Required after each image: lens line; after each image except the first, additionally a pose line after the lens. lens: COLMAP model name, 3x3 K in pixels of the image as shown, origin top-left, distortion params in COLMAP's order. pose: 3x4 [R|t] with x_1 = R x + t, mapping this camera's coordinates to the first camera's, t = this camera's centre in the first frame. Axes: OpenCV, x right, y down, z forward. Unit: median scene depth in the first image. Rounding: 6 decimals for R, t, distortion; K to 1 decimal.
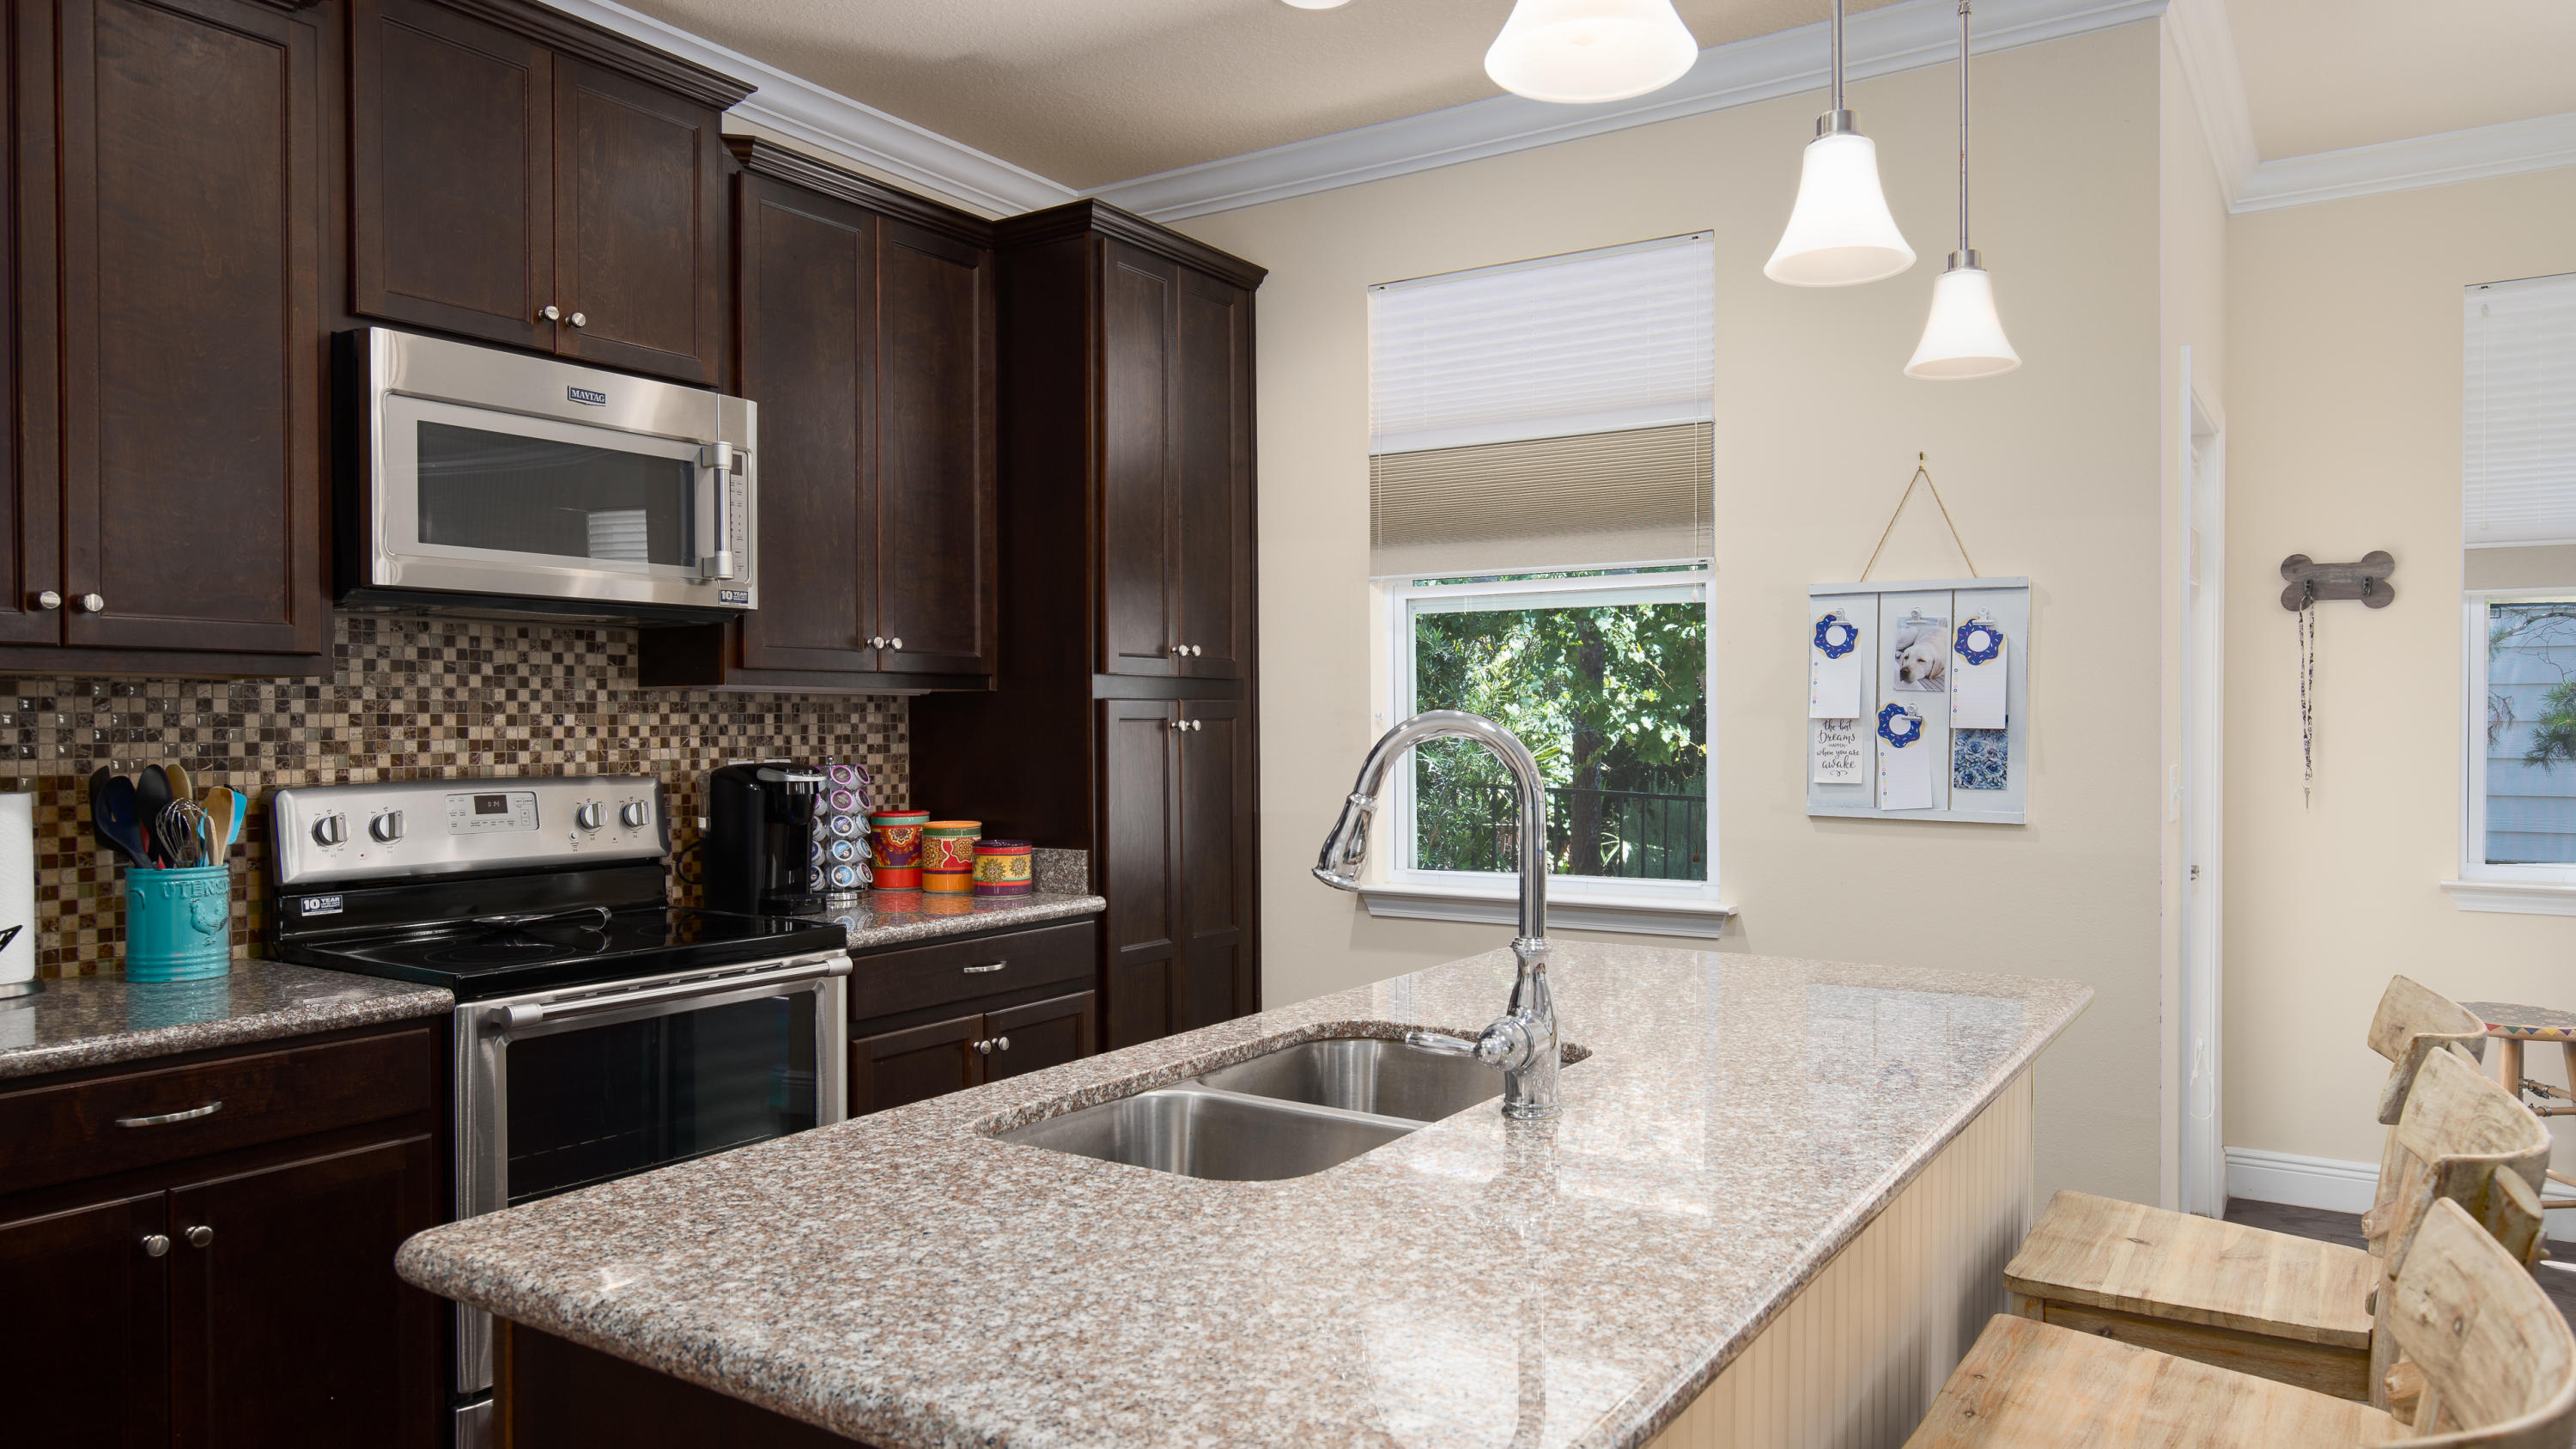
lens RADIAL K [[1646.9, 0, 1288.0], [0, 1646.9, 724.5], [0, 0, 1]] dist [-0.006784, -0.002693]
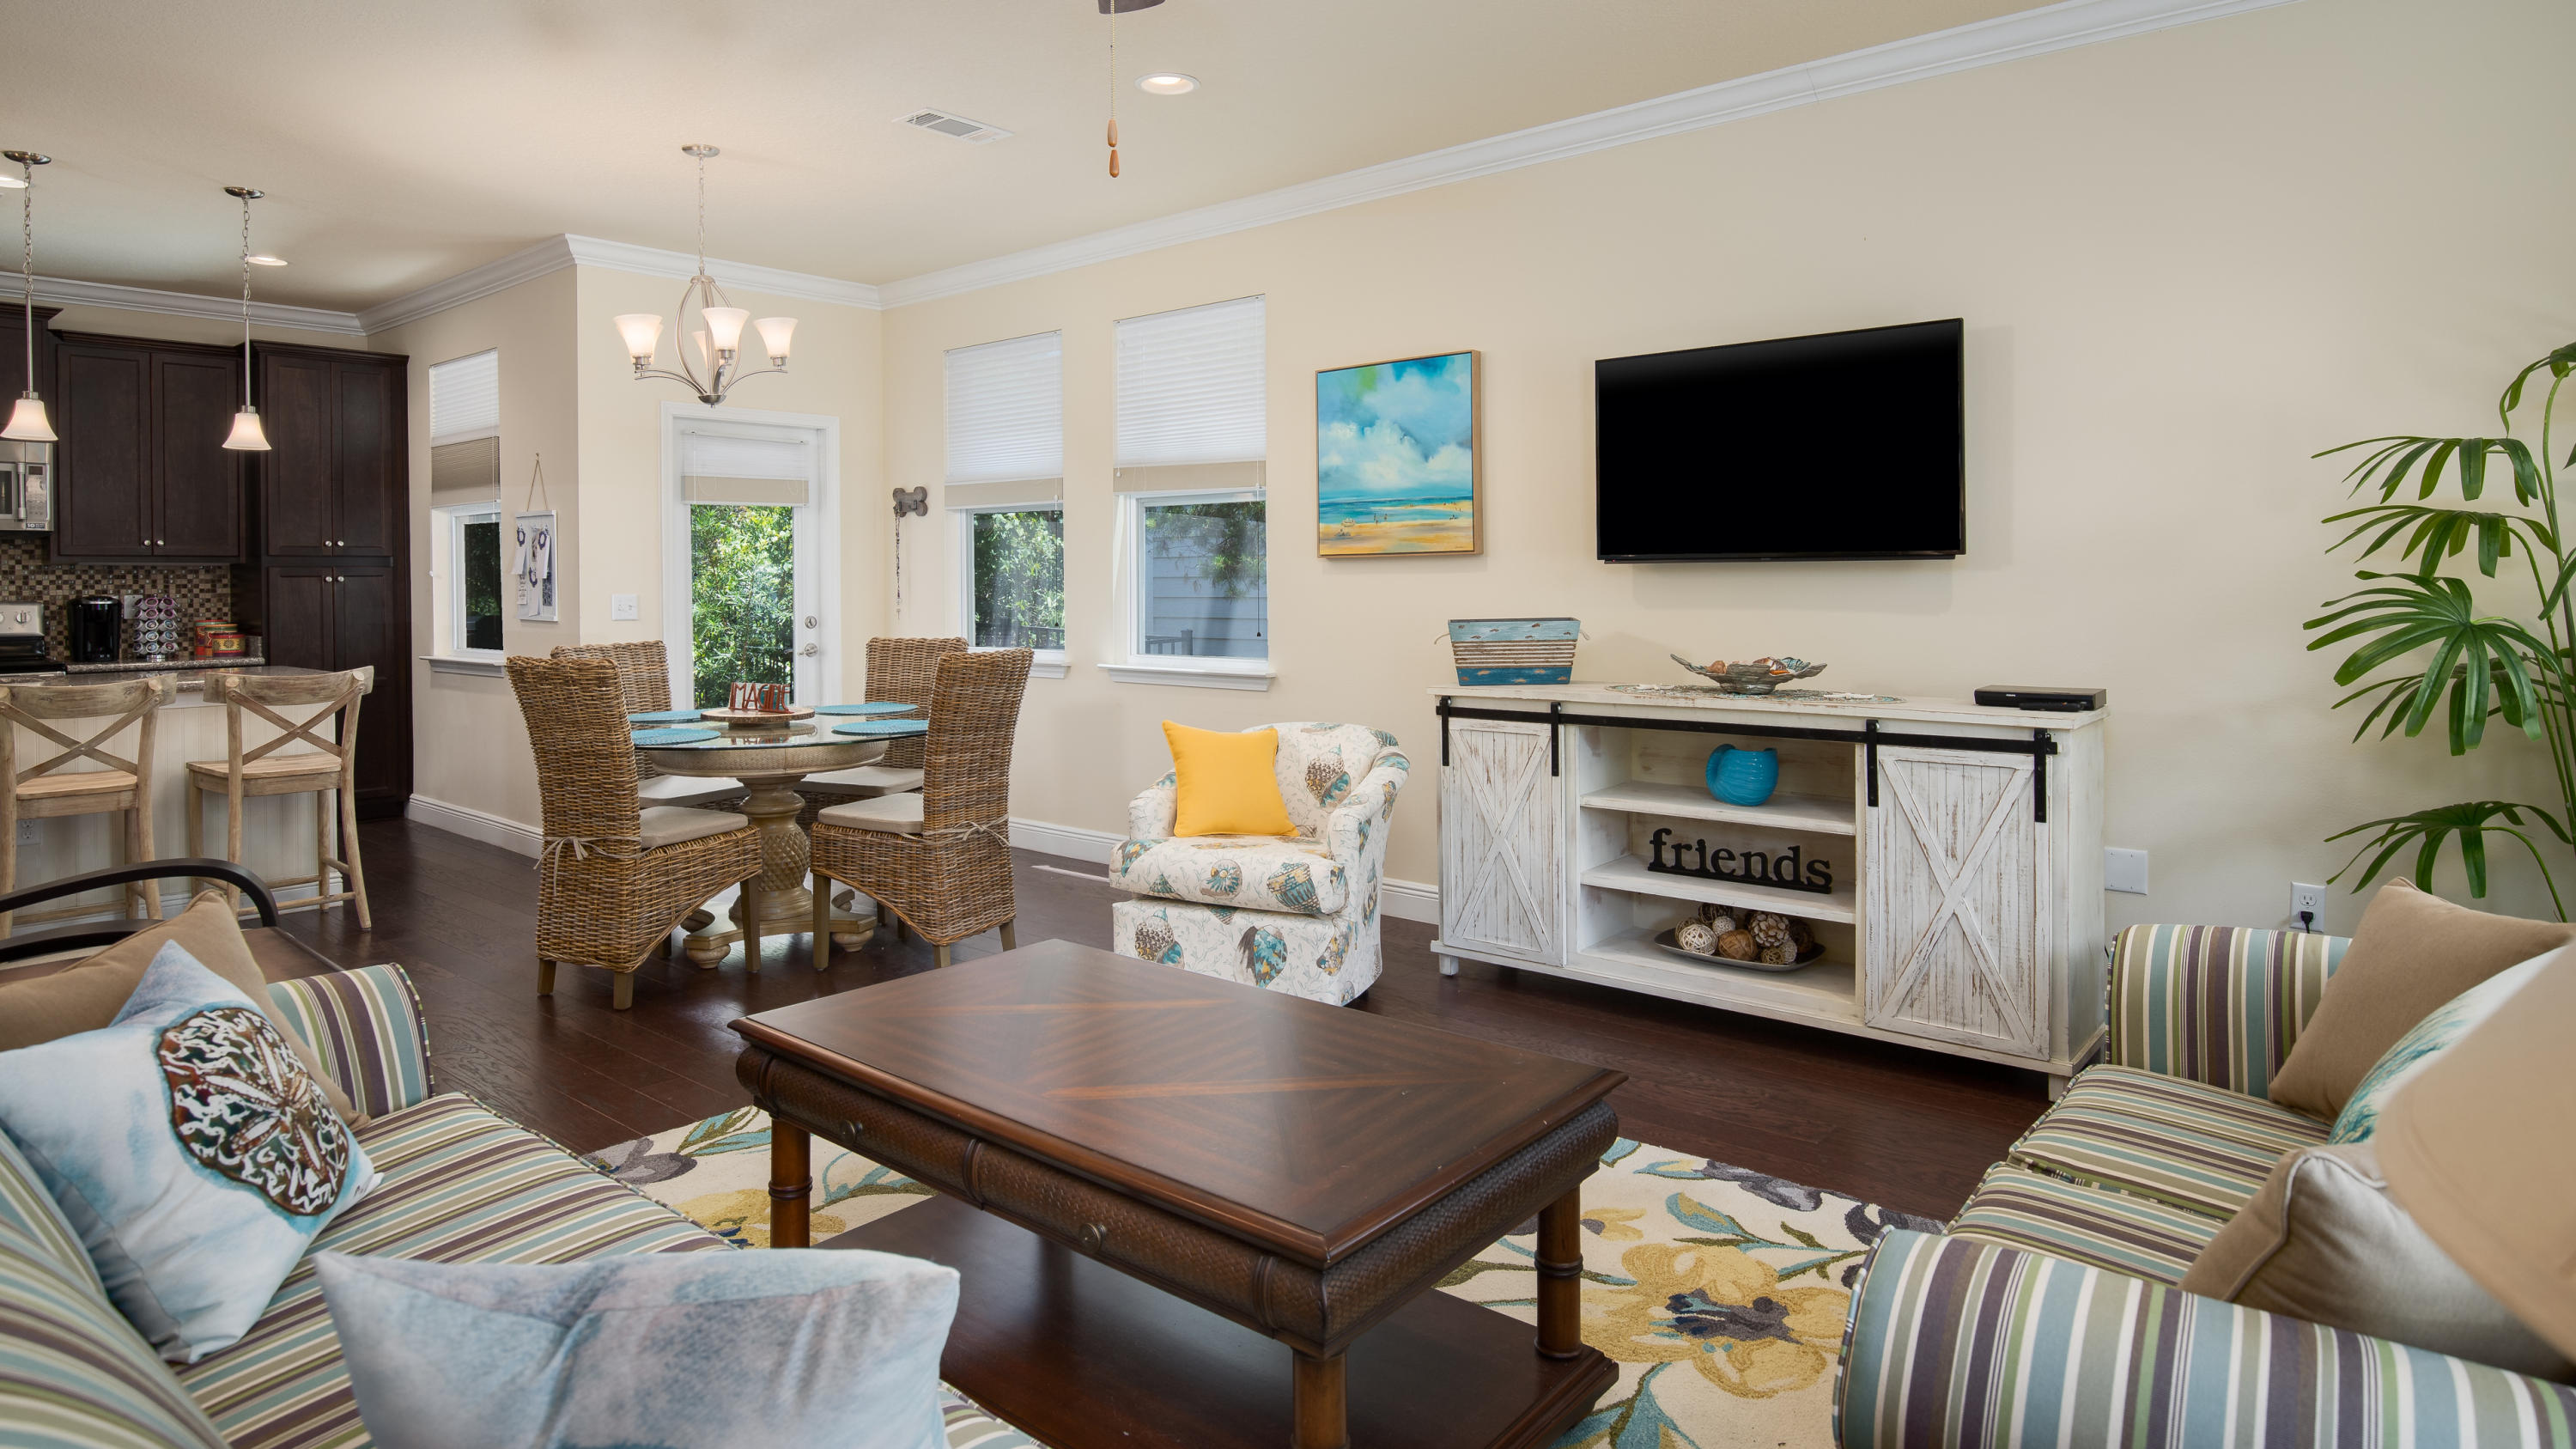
lens RADIAL K [[1406.5, 0, 1283.1], [0, 1406.5, 590.7], [0, 0, 1]] dist [-0.013085, 0.002037]
pose [[0.992320, -0.003626, -0.123645, 1.638030], [0.004367, 0.999974, 0.005724, 0.012370], [0.123621, -0.006220, 0.992310, -0.754971]]
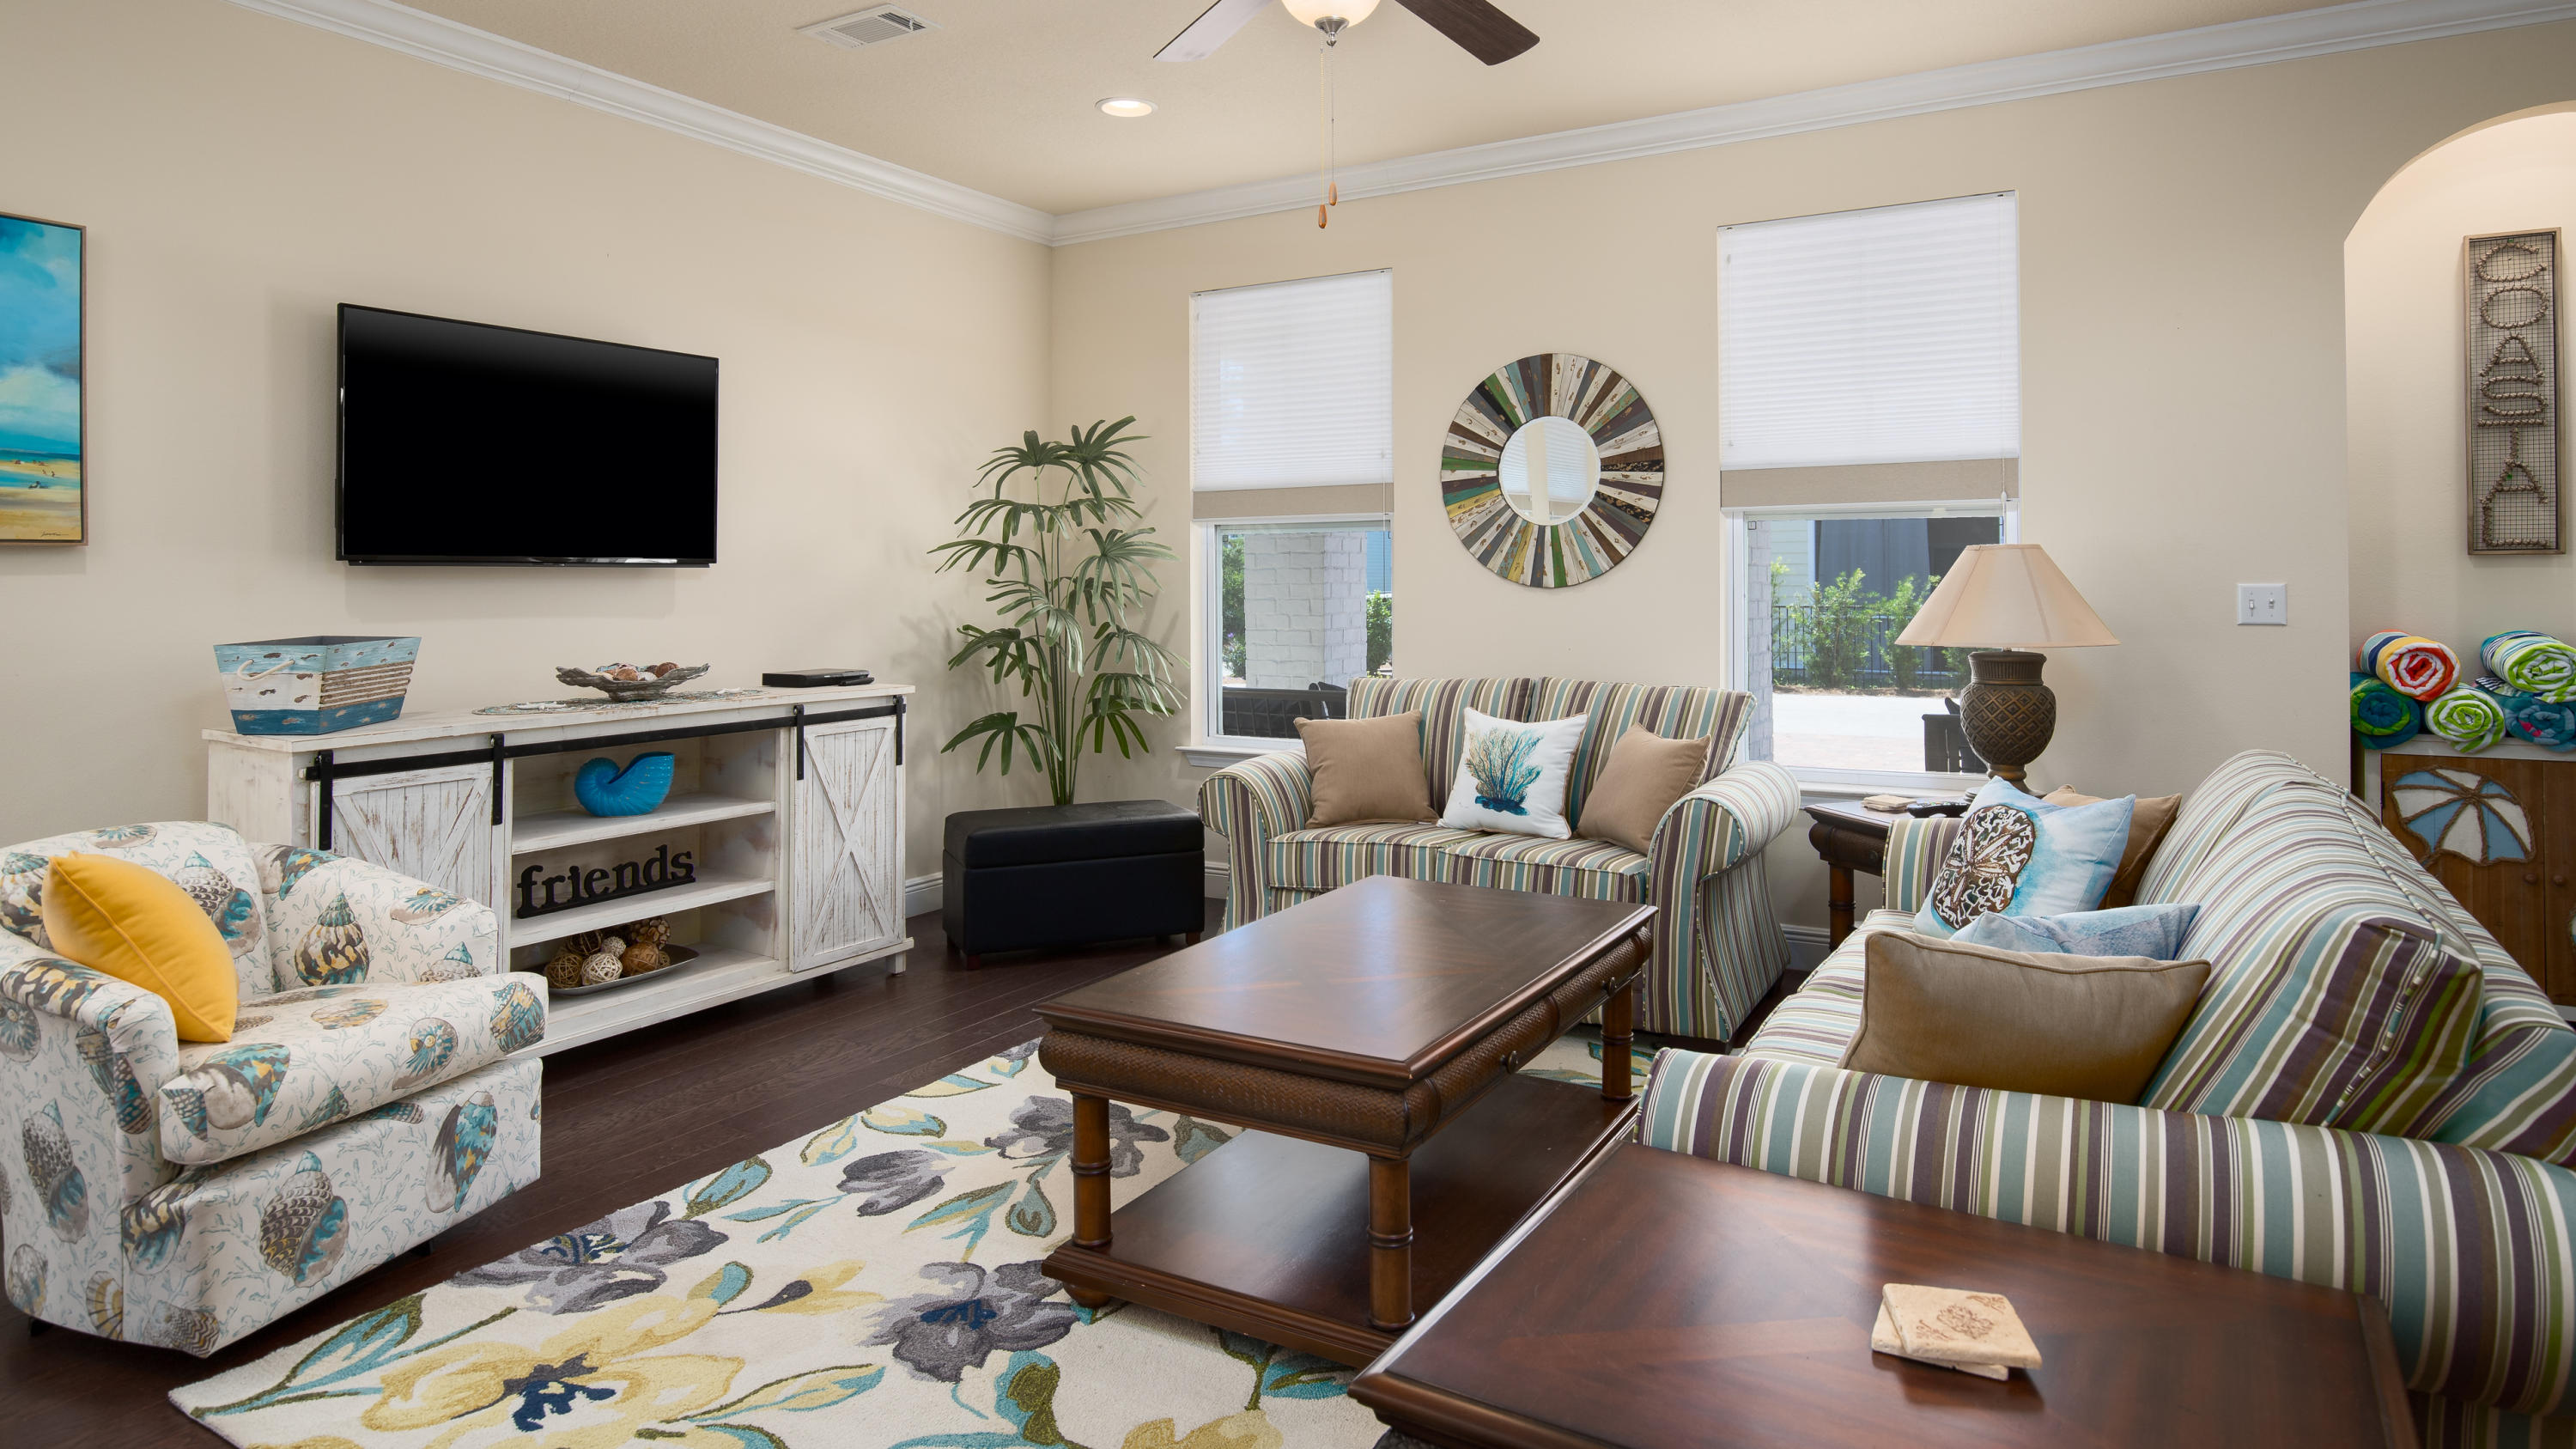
lens RADIAL K [[1477.5, 0, 1301.0], [0, 1477.5, 566.3], [0, 0, 1]] dist [-0.010577, 0.000708]
pose [[-0.053388, 0.012301, 0.998498, 0.641562], [0.007058, 0.999904, -0.011941, 0.014570], [-0.998549, 0.006409, -0.053470, -0.028834]]
